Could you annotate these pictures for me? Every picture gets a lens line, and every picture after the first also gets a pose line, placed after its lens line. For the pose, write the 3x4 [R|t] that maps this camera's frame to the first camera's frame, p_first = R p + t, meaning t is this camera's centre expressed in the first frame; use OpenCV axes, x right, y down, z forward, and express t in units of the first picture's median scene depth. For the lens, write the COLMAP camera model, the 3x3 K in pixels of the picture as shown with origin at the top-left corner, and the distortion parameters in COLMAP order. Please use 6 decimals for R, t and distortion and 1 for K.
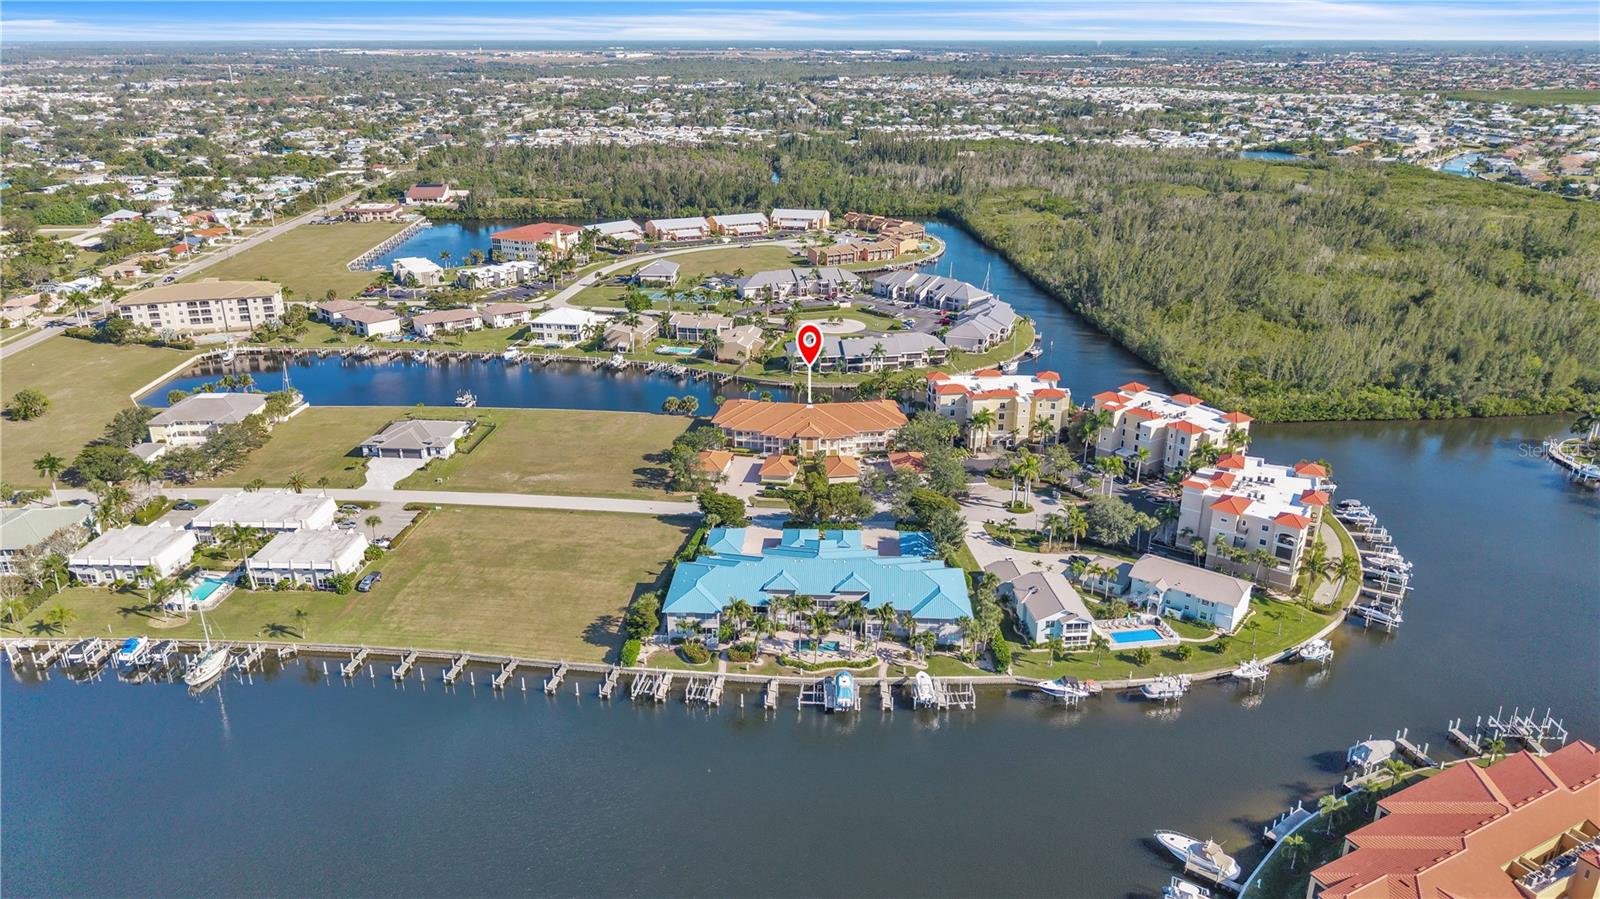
lens RADIAL K [[1109.9, 0, 798.3], [0, 1109.9, 429.2], [0, 0, 1]] dist [0.058927, -0.064799]
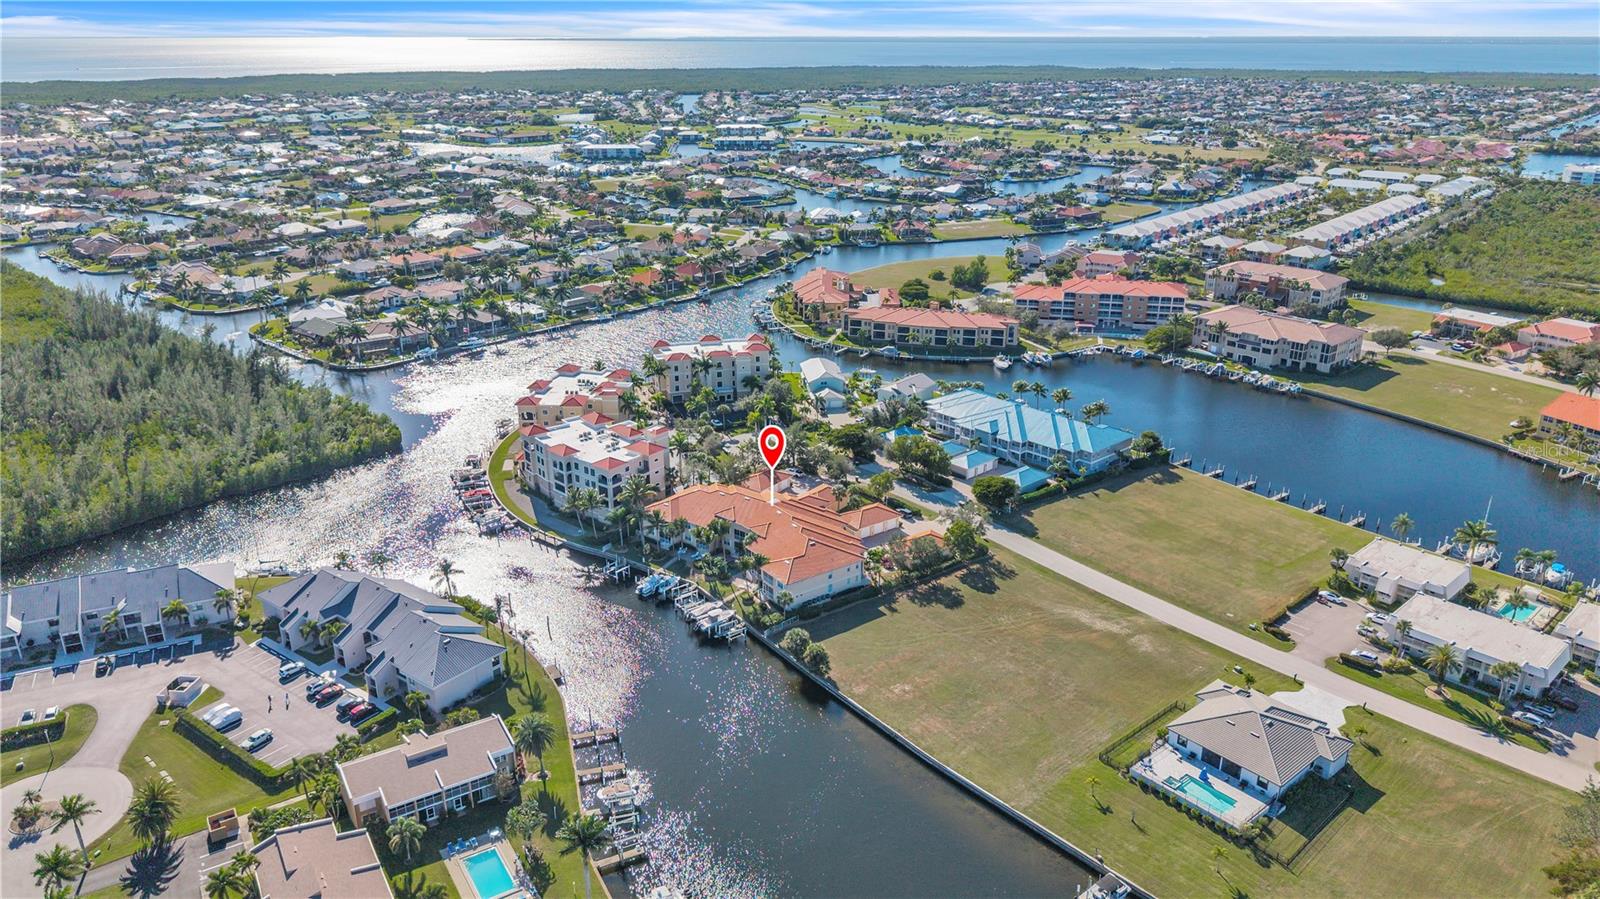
lens RADIAL K [[1095.1, 0, 795.9], [0, 1095.1, 451.7], [0, 0, 1]] dist [0.032133, -0.053516]
pose [[-0.699000, -0.257771, 0.667049, -0.526418], [0.238400, 0.795422, 0.557198, -0.494036], [-0.674214, 0.548506, -0.494547, 1.373973]]
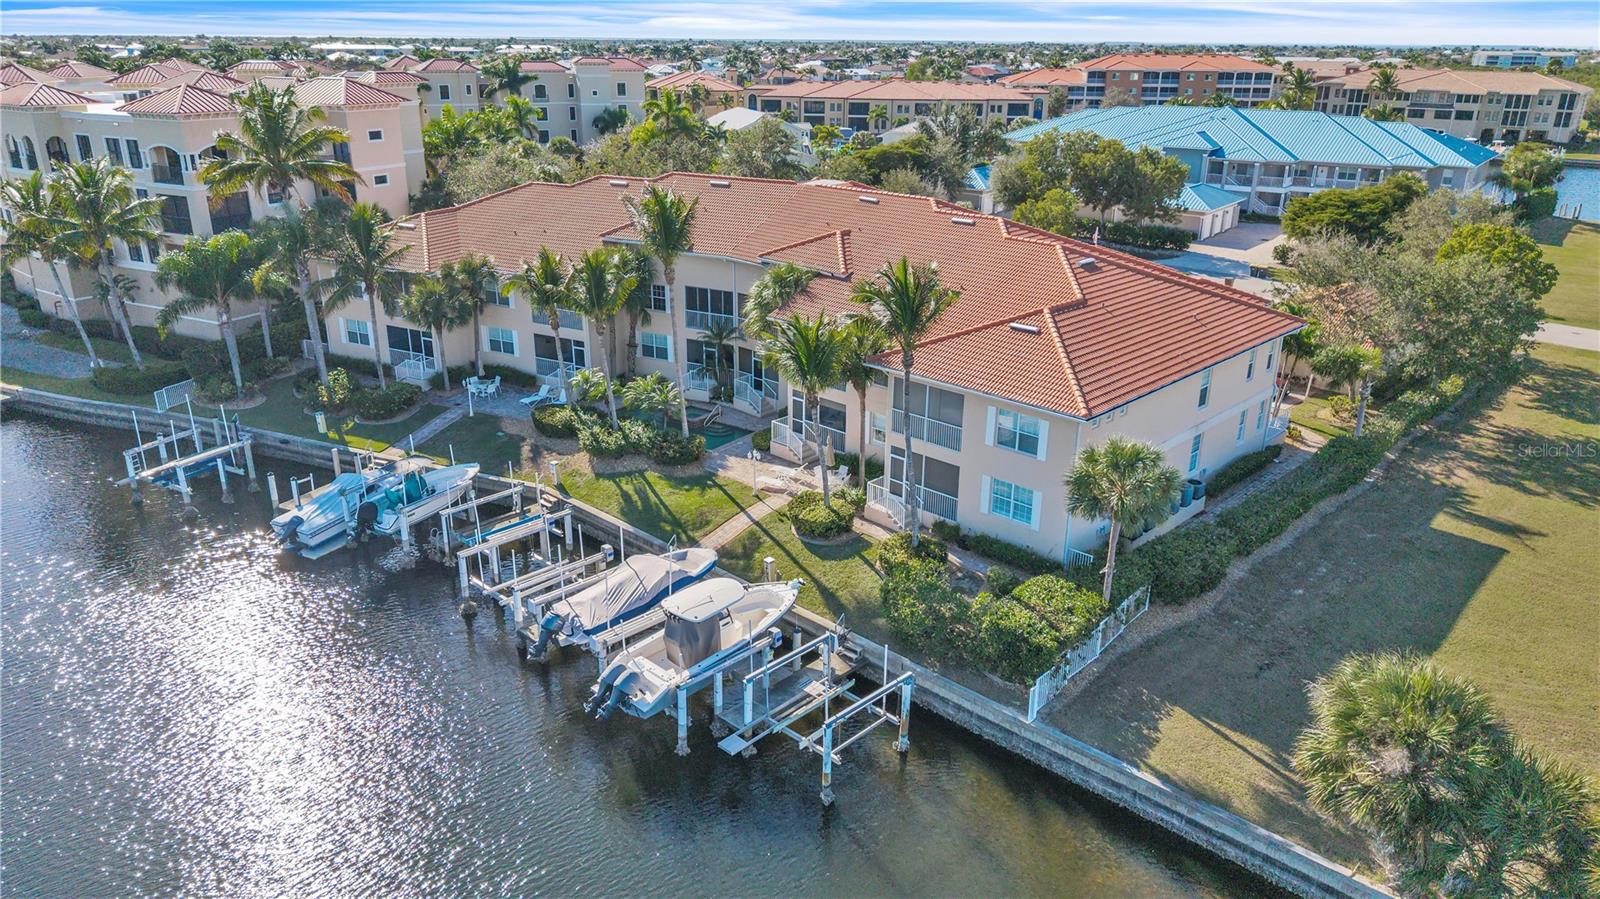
lens RADIAL K [[1096.0, 0, 810.3], [0, 1096.0, 447.0], [0, 0, 1]] dist [0.004349, -0.001239]
pose [[-0.828556, -0.207118, 0.520189, -0.107948], [0.172871, 0.789043, 0.589514, -0.106819], [-0.532551, 0.578371, -0.617962, 1.171947]]
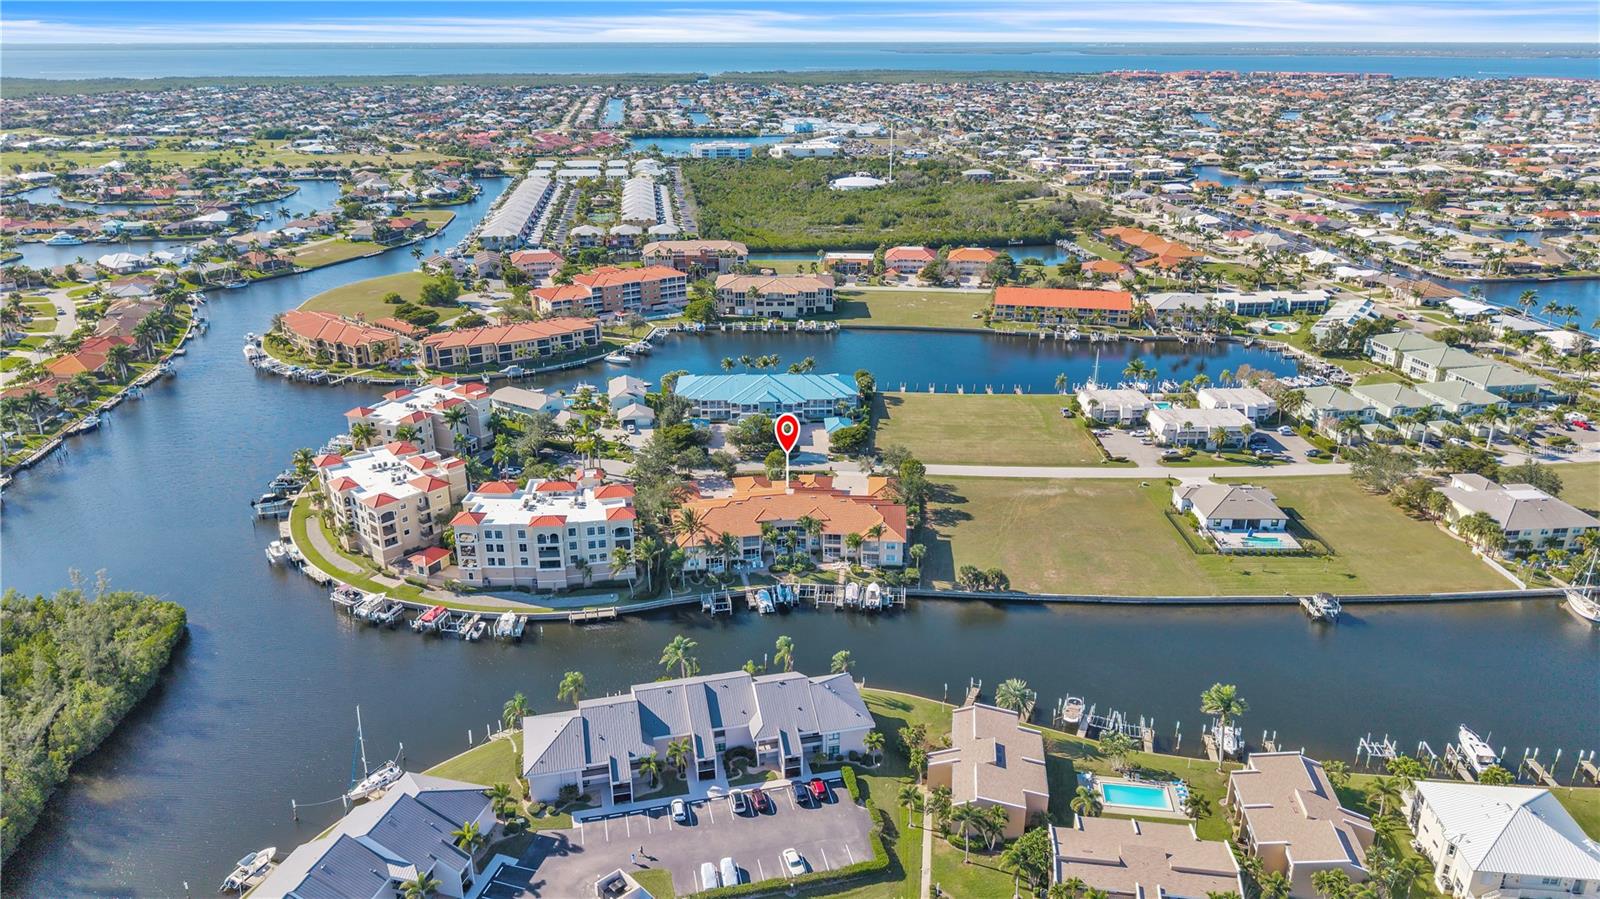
lens RADIAL K [[1095.1, 0, 795.9], [0, 1095.1, 451.7], [0, 0, 1]] dist [0.032133, -0.053516]
pose [[-0.996783, 0.019584, -0.077719, 0.073081], [-0.035057, 0.765473, 0.642512, -0.585792], [0.072075, 0.643170, -0.762324, 1.630836]]
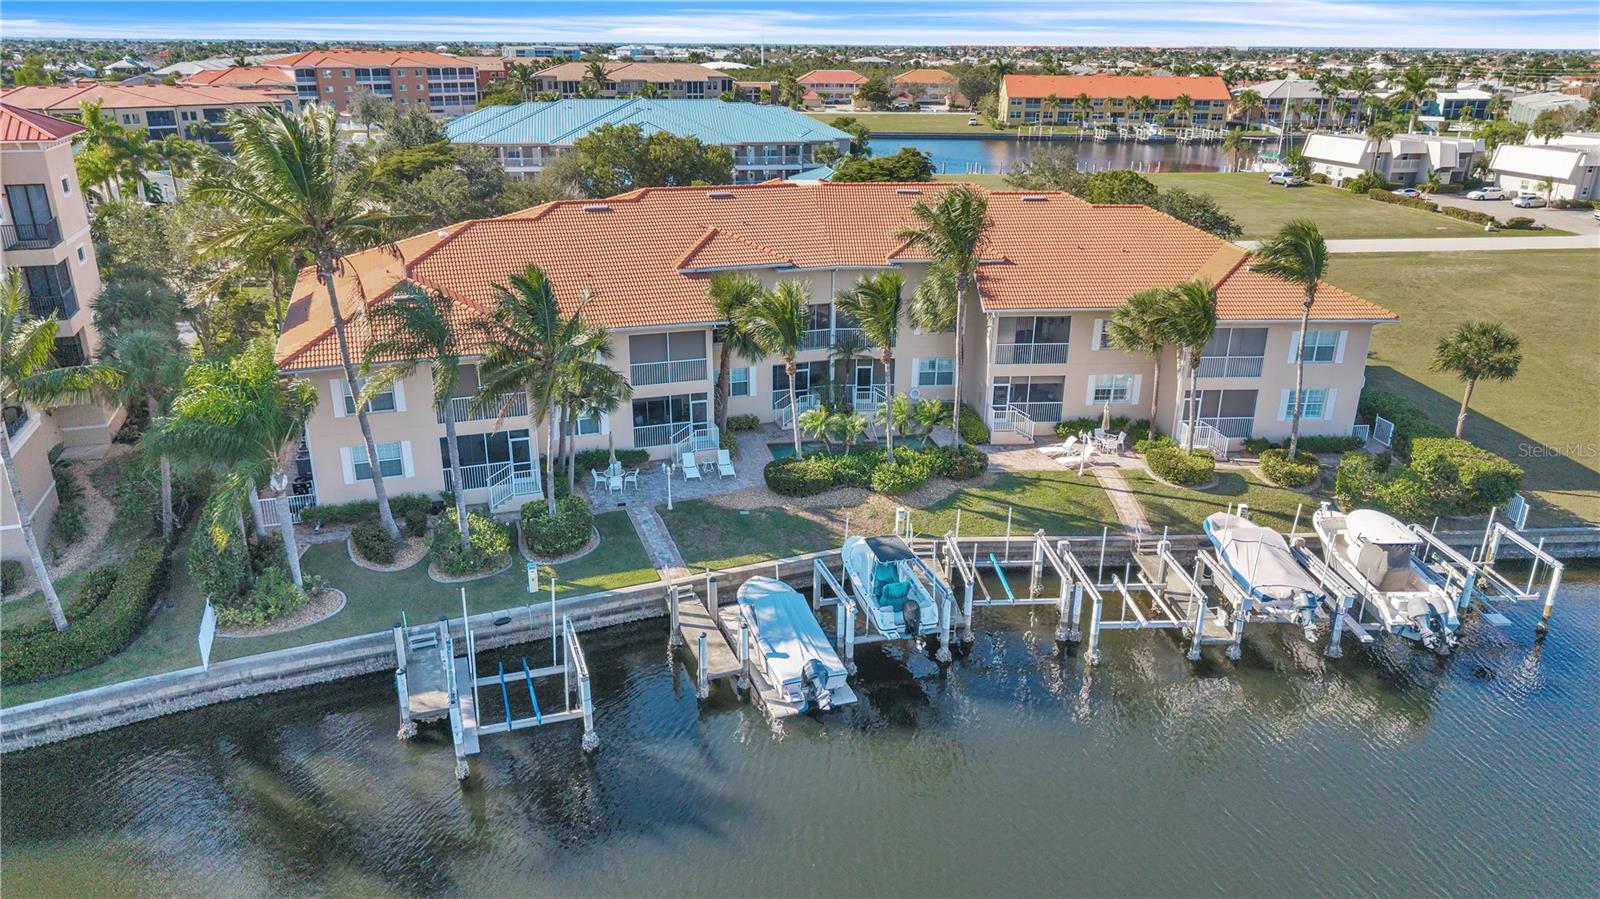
lens RADIAL K [[1095.1, 0, 795.9], [0, 1095.1, 451.7], [0, 0, 1]] dist [0.032133, -0.053516]
pose [[-0.974542, 0.067057, -0.213942, 0.062607], [-0.085216, 0.771828, 0.630095, -0.112011], [0.207379, 0.632286, -0.746464, 1.194847]]
